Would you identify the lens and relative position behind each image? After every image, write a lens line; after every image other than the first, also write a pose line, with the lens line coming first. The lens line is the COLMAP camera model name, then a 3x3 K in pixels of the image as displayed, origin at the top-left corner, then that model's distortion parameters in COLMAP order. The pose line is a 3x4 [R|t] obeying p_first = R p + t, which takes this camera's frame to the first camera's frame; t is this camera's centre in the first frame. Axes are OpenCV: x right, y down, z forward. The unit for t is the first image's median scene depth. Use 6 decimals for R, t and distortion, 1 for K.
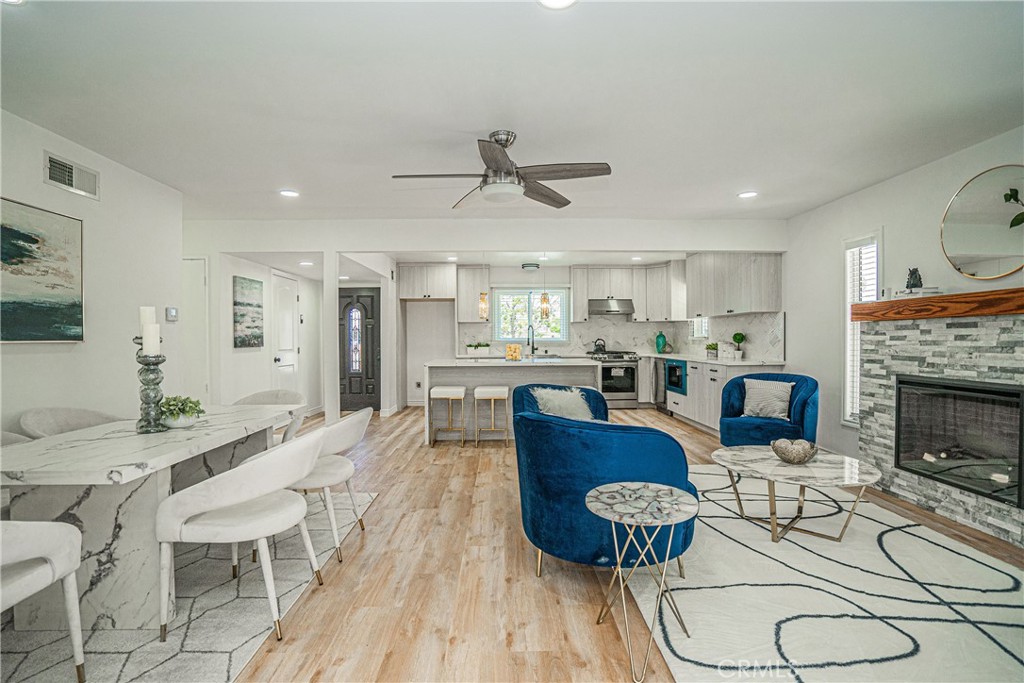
lens RADIAL K [[476.1, 0, 511.8], [0, 476.1, 349.0], [0, 0, 1]] dist [-0.052746, 0.023212]
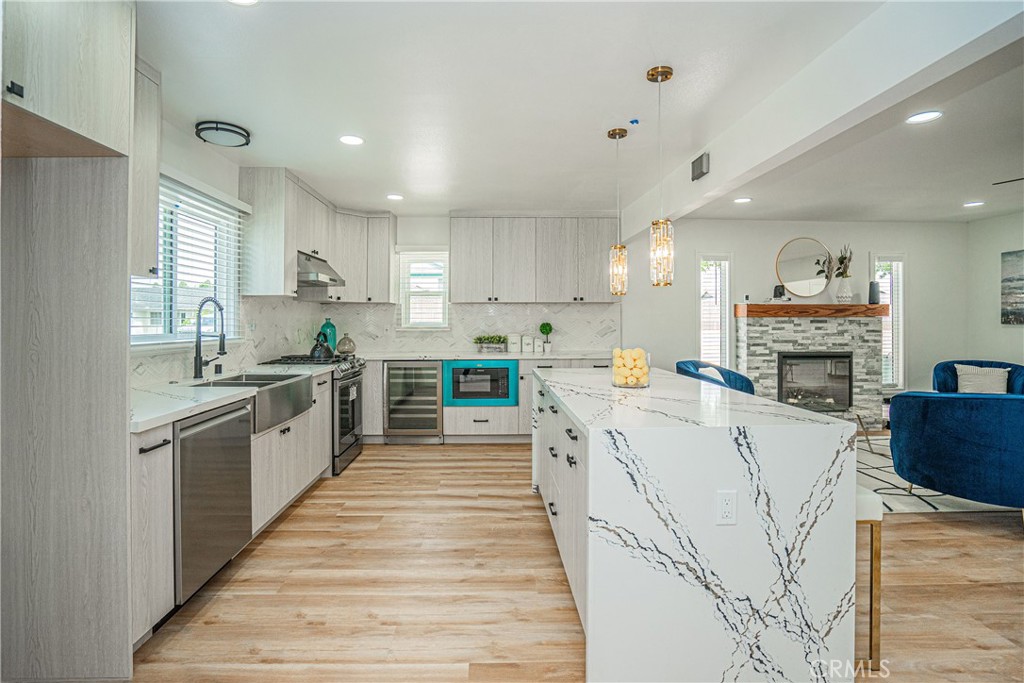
lens RADIAL K [[485.3, 0, 482.8], [0, 485.3, 316.5], [0, 0, 1]] dist [-0.054092, 0.015104]
pose [[0.015520, 0.012419, 0.999802, -0.483077], [0.023256, 0.999648, -0.012778, -0.041678], [-0.999609, 0.023450, 0.015225, 1.227108]]
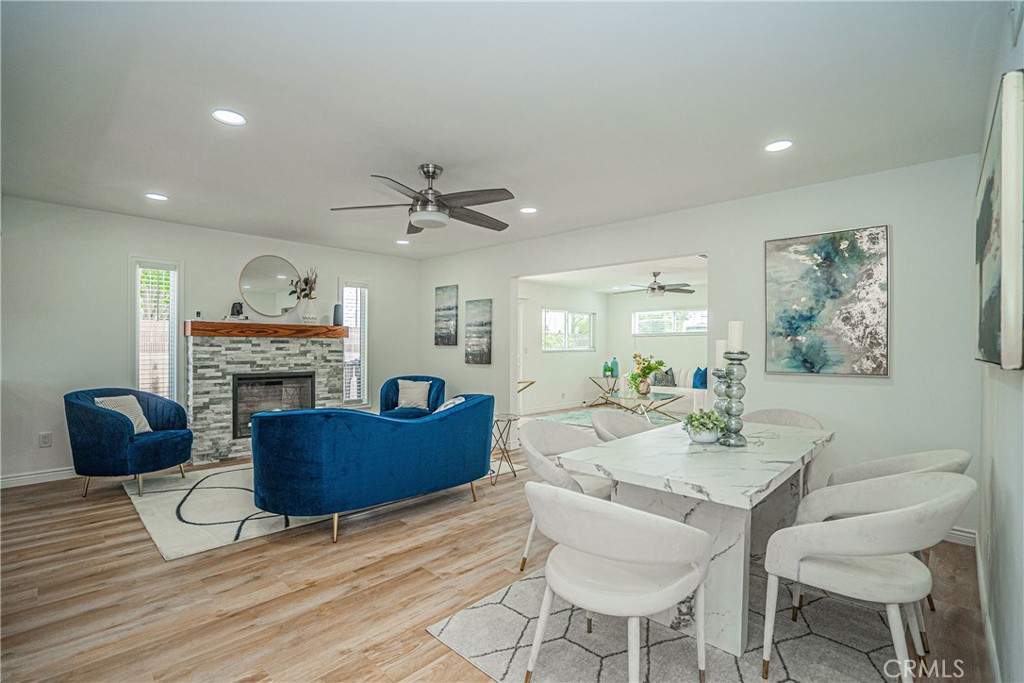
lens RADIAL K [[476.1, 0, 511.8], [0, 476.1, 349.0], [0, 0, 1]] dist [-0.052746, 0.023212]
pose [[-0.706443, -0.005113, 0.707752, -0.503769], [0.012881, 0.999715, 0.020080, -0.025977], [-0.707653, 0.023301, -0.706176, 0.885341]]
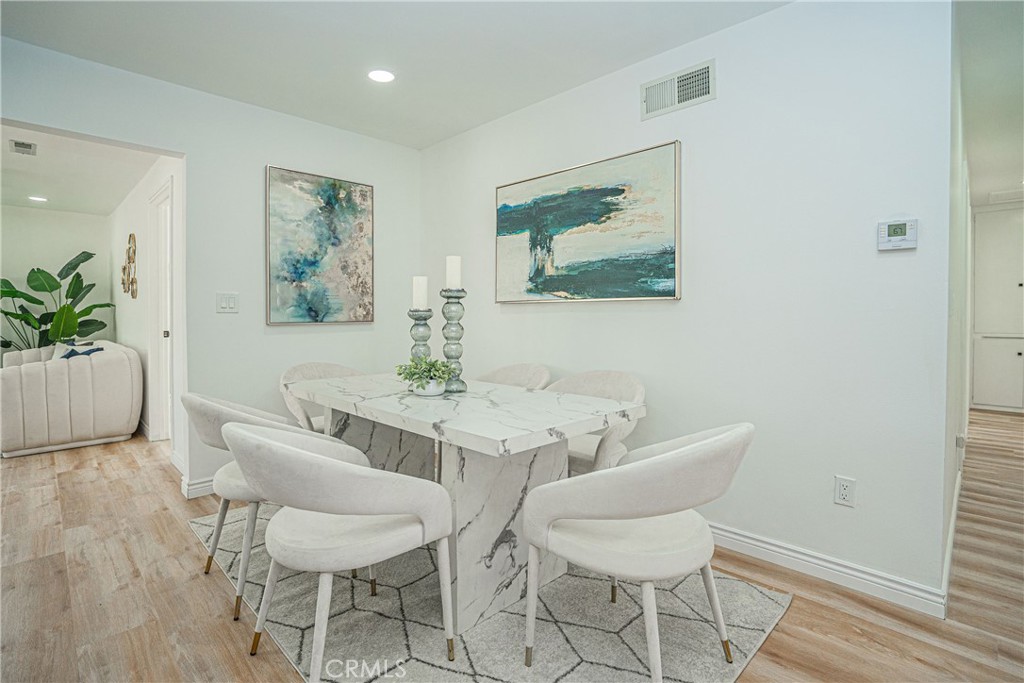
lens RADIAL K [[493.8, 0, 512.2], [0, 493.8, 323.8], [0, 0, 1]] dist [-0.081136, 0.027906]
pose [[-0.721267, 0.012879, -0.692538, -0.087269], [-0.014978, 0.999303, 0.034184, 0.002150], [0.692495, 0.035028, -0.720571, 0.768974]]
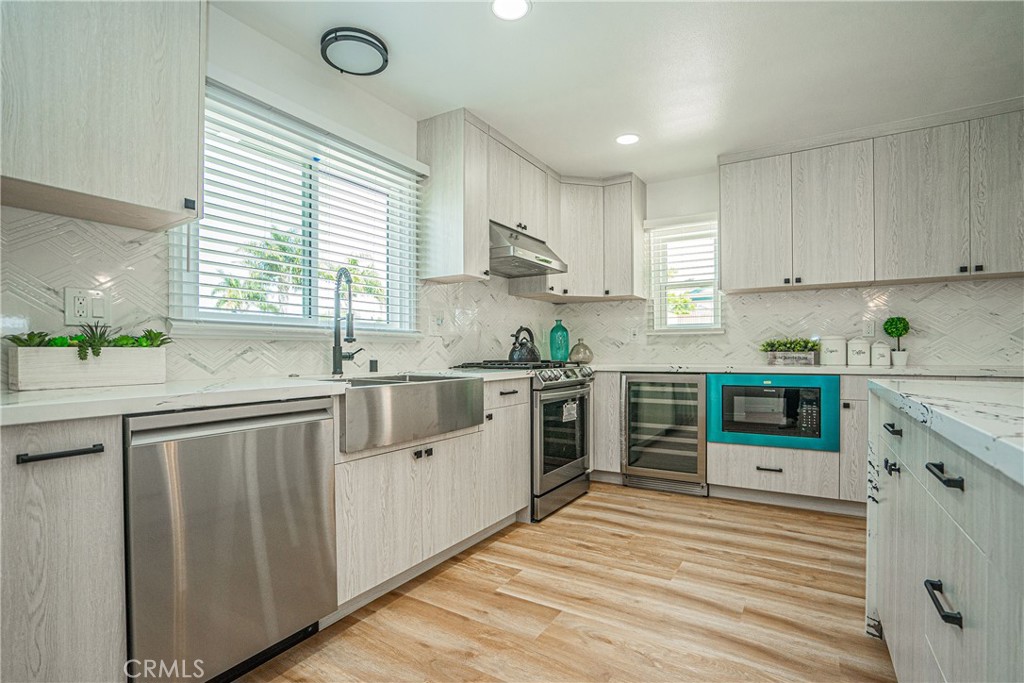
lens RADIAL K [[476.1, 0, 511.8], [0, 476.1, 349.0], [0, 0, 1]] dist [-0.052746, 0.023212]
pose [[0.541146, 0.007453, 0.840895, -0.207706], [0.018913, 0.999600, -0.021031, 0.004681], [-0.840716, 0.027284, 0.540789, 1.200983]]
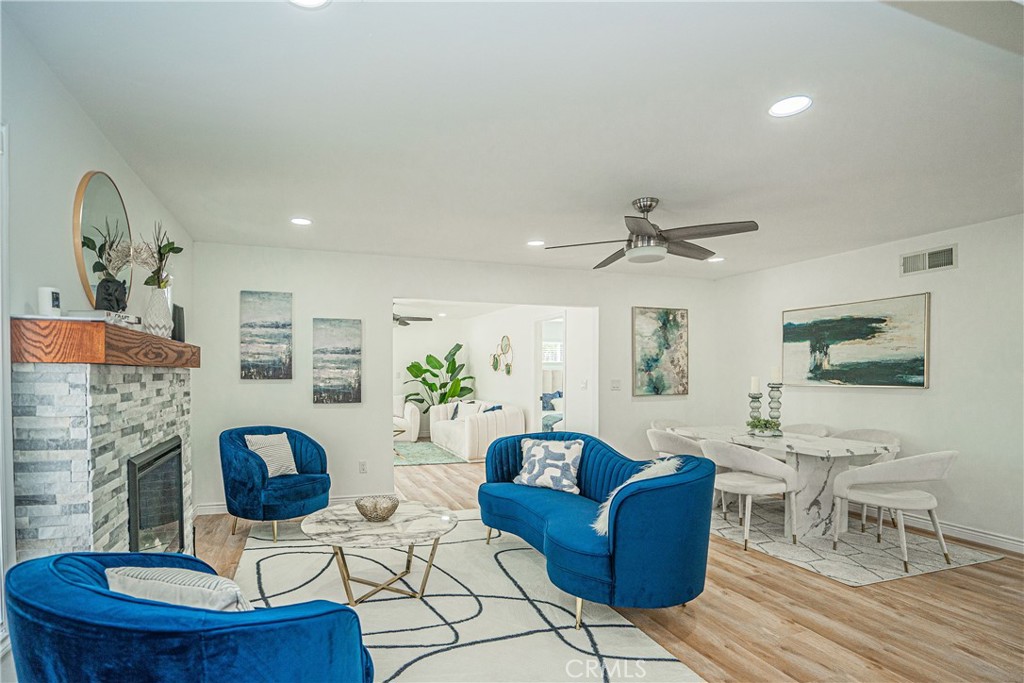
lens RADIAL K [[500.6, 0, 465.0], [0, 500.6, 382.8], [0, 0, 1]] dist [-0.012880, 0.001013]
pose [[-0.957287, 0.006729, -0.289060, 0.382258], [-0.004929, 0.999204, 0.039582, -0.042350], [0.289096, 0.039316, -0.956492, 1.068255]]
